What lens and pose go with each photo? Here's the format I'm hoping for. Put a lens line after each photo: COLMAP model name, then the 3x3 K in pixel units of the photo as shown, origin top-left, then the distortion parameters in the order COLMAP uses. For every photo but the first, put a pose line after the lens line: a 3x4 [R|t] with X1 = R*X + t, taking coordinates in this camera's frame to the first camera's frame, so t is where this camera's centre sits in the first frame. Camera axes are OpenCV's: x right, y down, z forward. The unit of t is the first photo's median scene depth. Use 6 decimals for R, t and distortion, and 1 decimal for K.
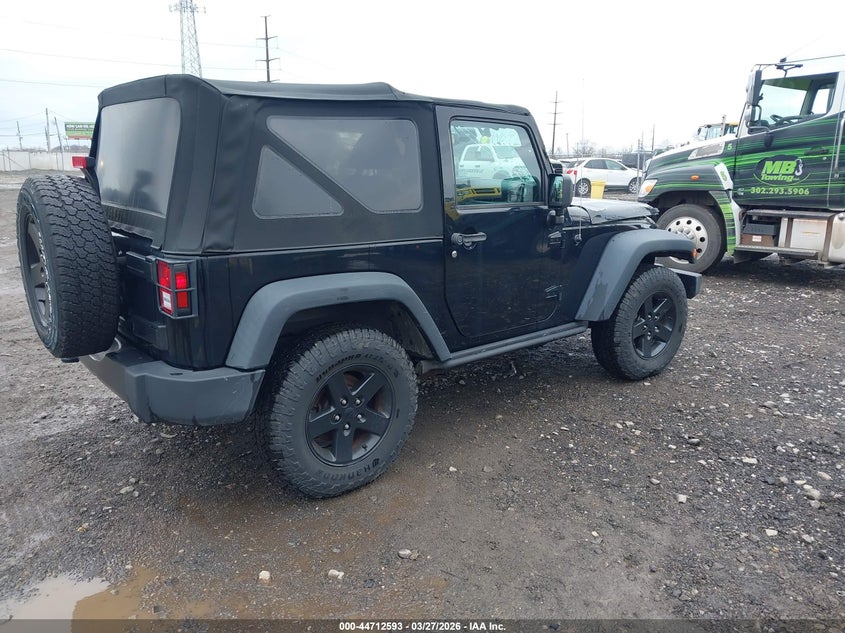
lens RADIAL K [[672.7, 0, 424.1], [0, 672.7, 312.8], [0, 0, 1]] dist [0.094868, -0.175395]
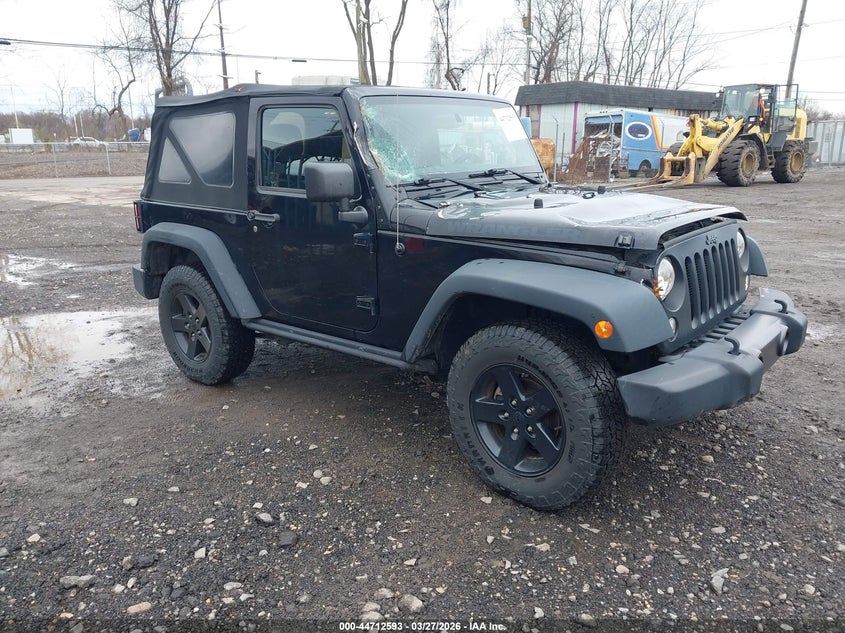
lens RADIAL K [[672.7, 0, 424.1], [0, 672.7, 312.8], [0, 0, 1]] dist [0.094868, -0.175395]
pose [[0.175561, 0.236090, -0.955740, 0.988861], [-0.226821, 0.954400, 0.194094, -0.194628], [0.957983, 0.182706, 0.221106, 0.864844]]
